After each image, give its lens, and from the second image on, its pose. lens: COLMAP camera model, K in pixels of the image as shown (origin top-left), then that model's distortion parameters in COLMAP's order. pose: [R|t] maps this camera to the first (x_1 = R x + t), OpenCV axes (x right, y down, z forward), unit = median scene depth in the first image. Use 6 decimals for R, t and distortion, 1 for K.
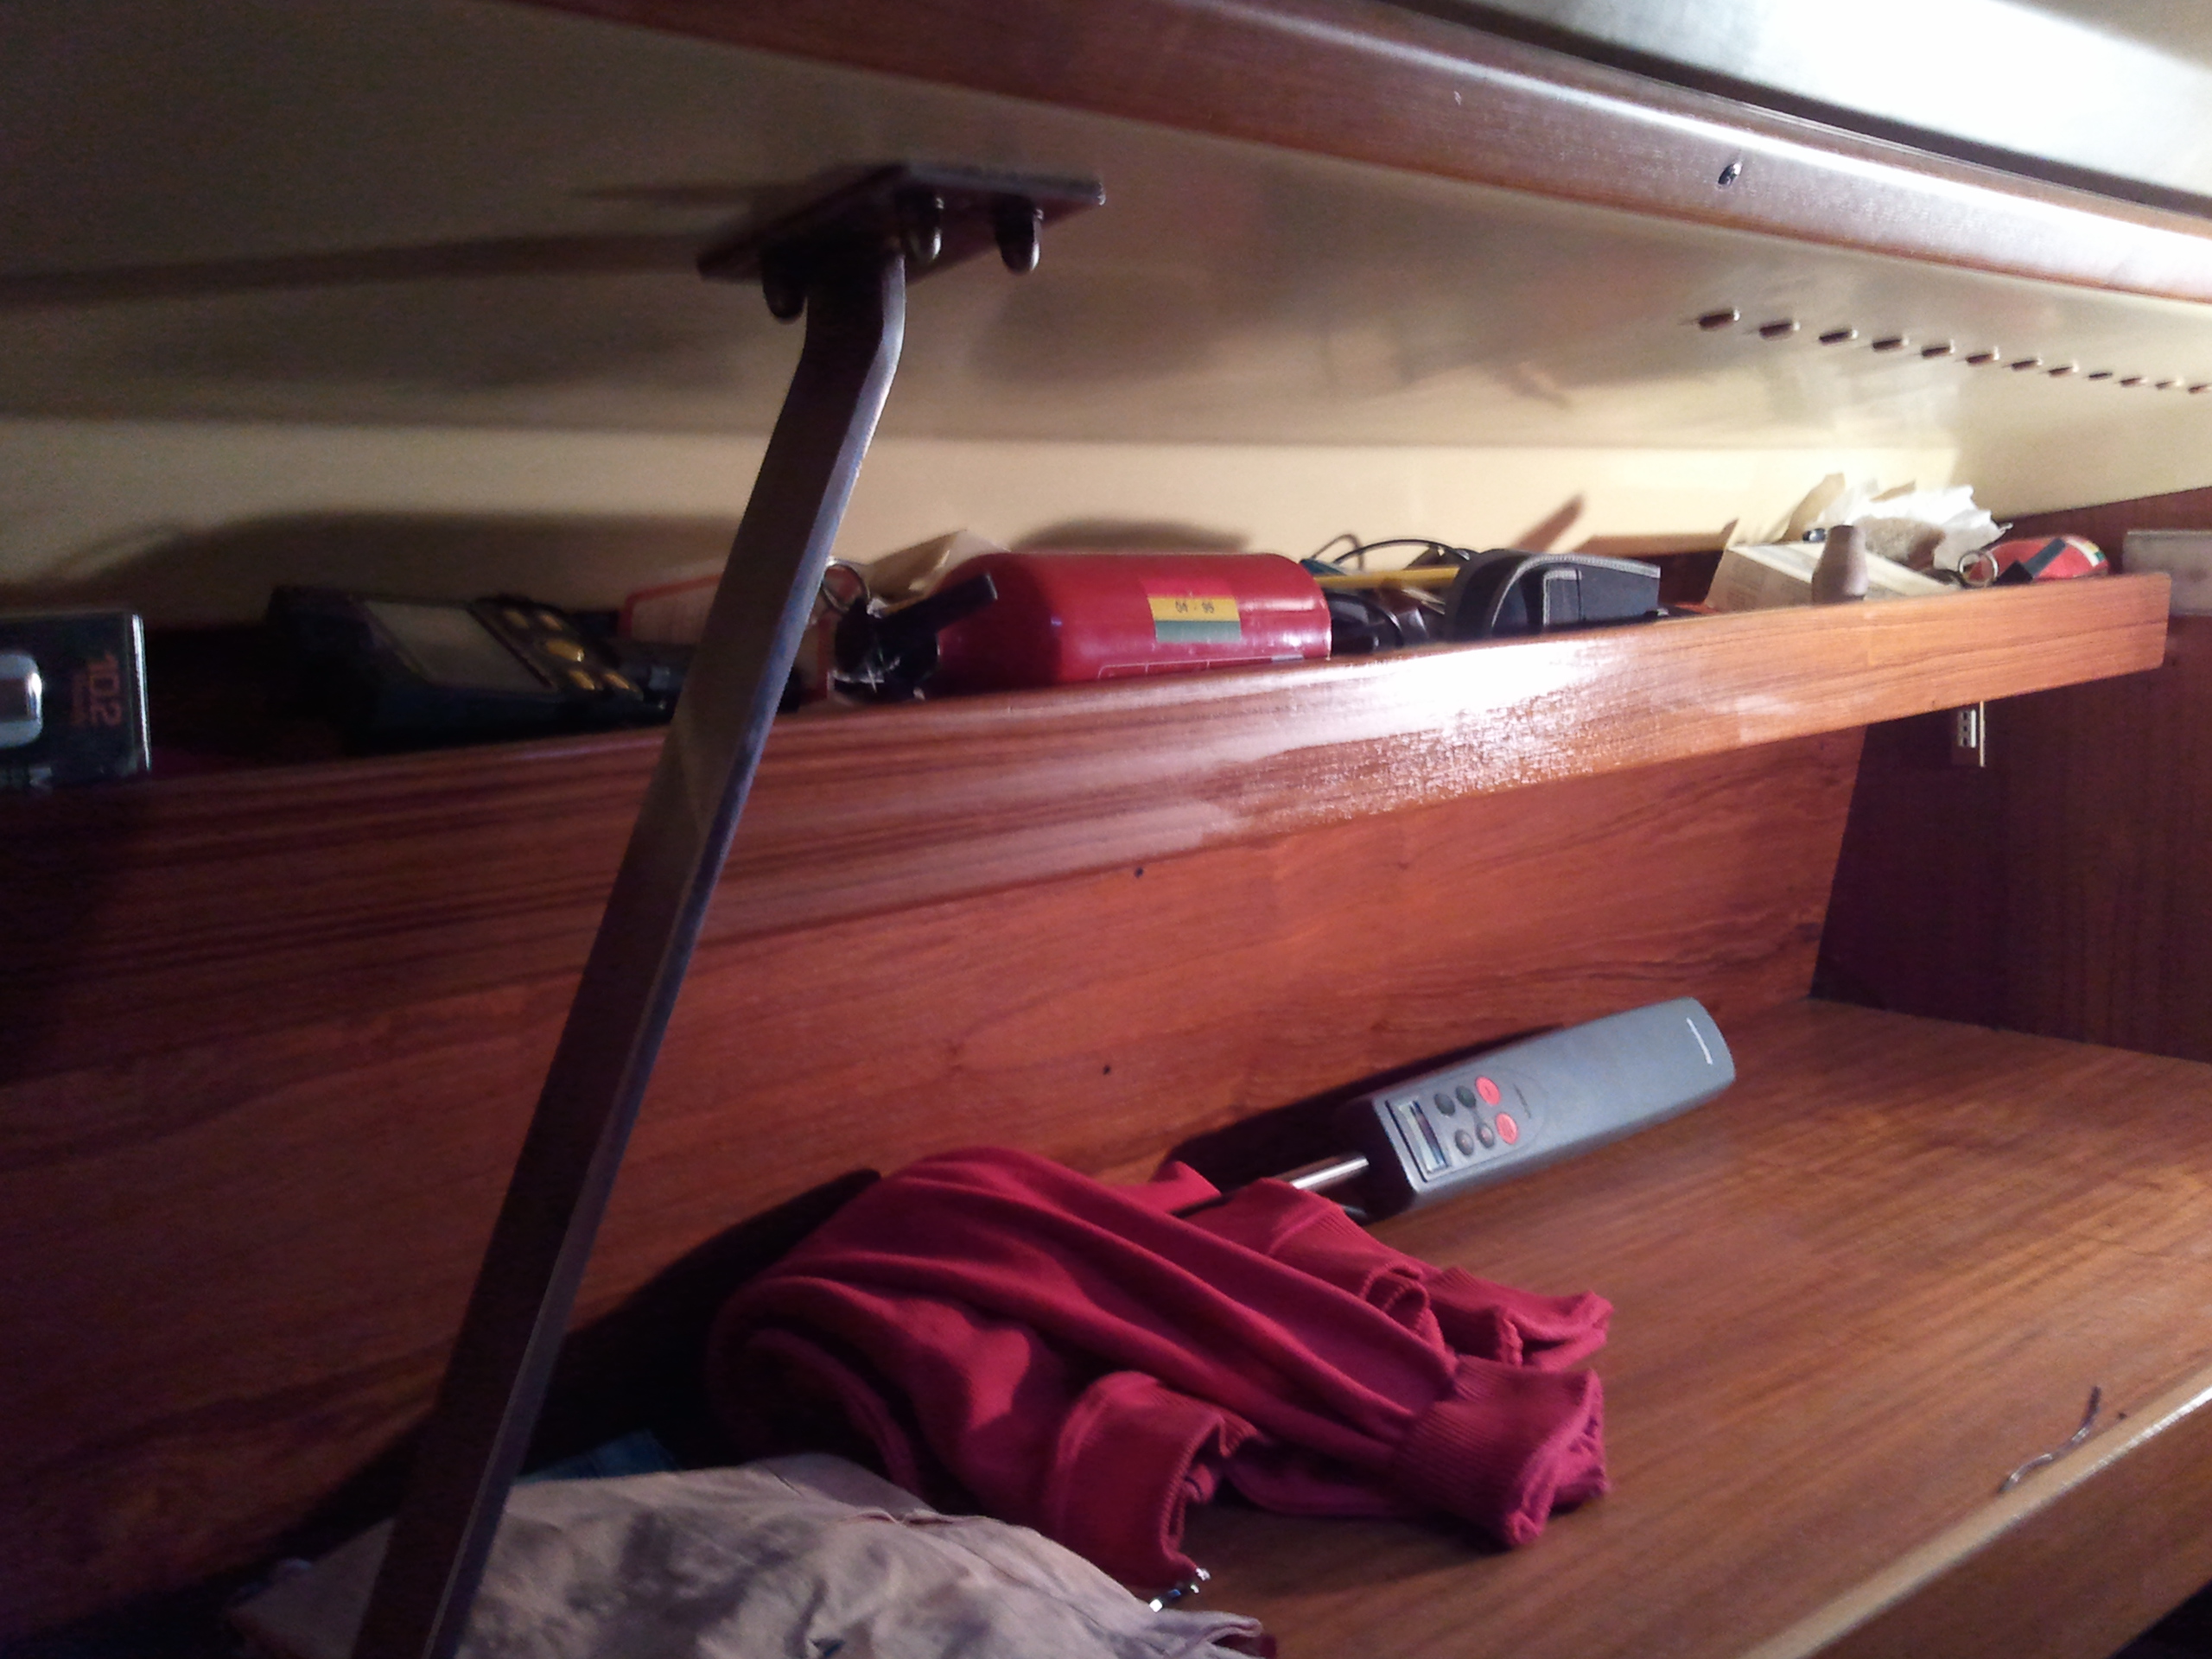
lens RADIAL K [[2237.9, 0, 1107.7], [0, 2237.9, 817.6], [0, 0, 1]] dist [-0.011118, 0.000000]
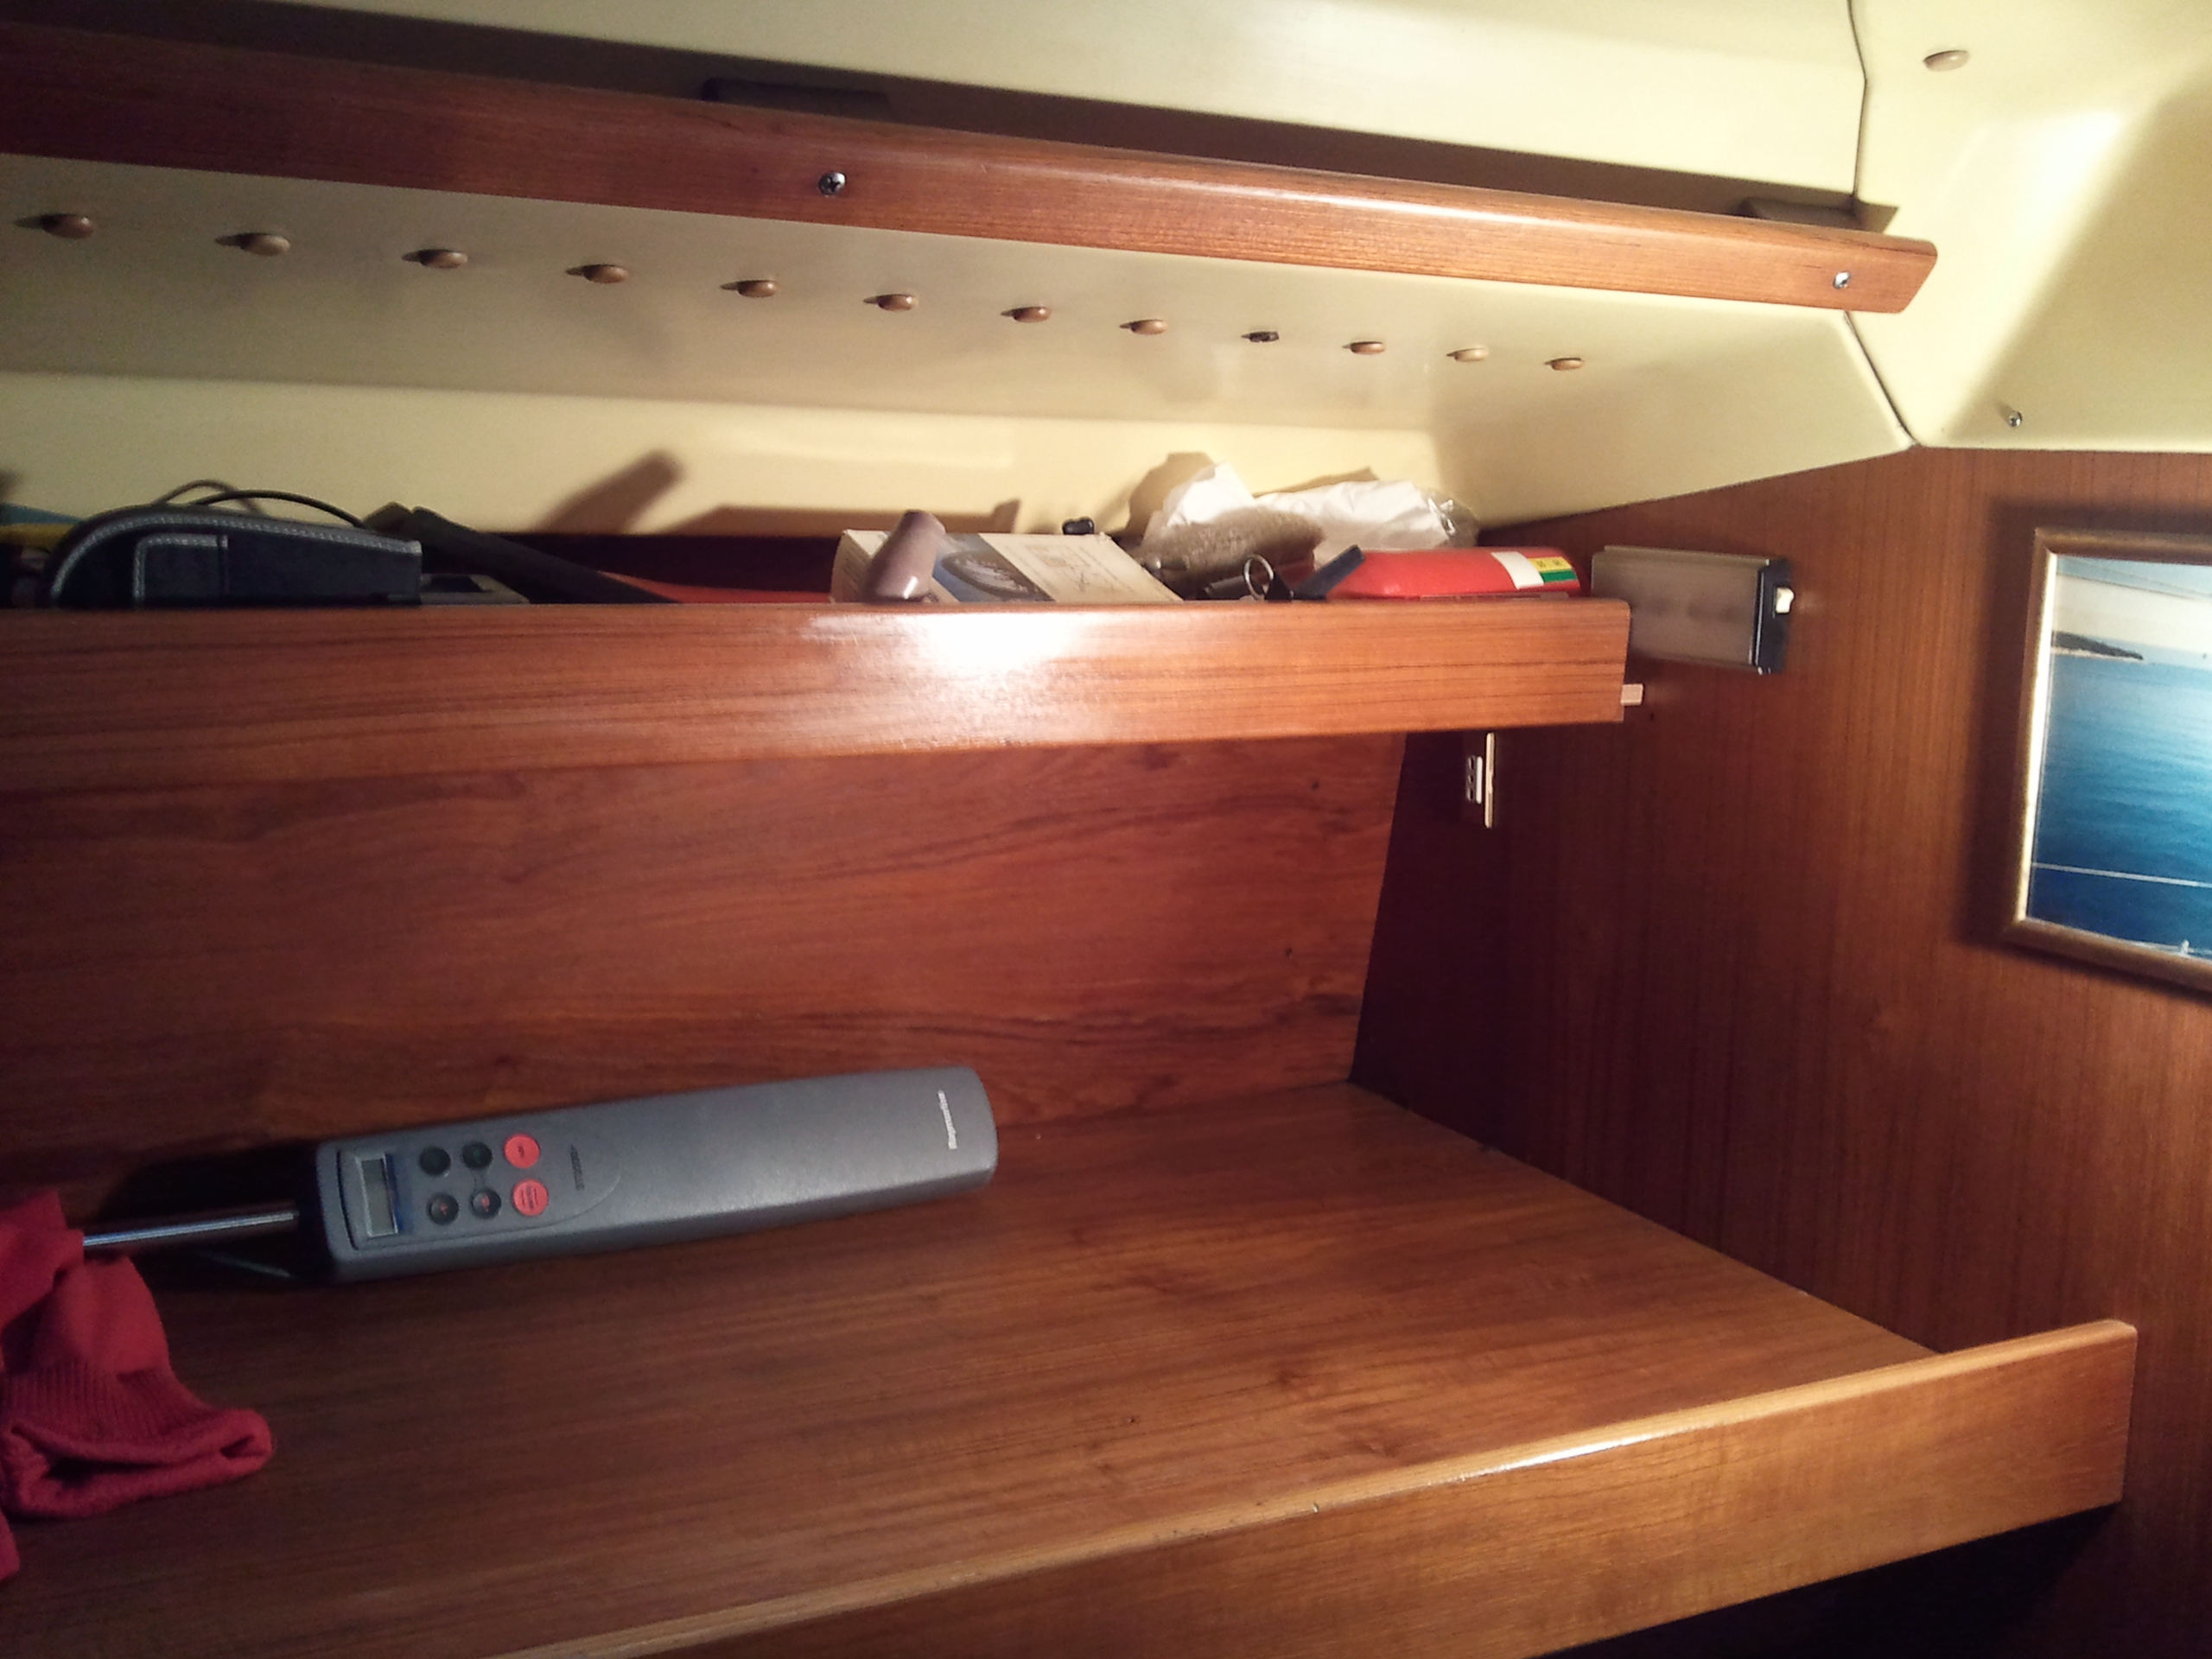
lens RADIAL K [[2237.9, 0, 1102.8], [0, 2237.9, 841.5], [0, 0, 1]] dist [-0.011118, 0.000000]
pose [[0.969850, 0.089709, -0.226590, 0.473705], [-0.083877, 0.995852, 0.035260, -0.036900], [0.228813, -0.015191, 0.973352, 0.184491]]
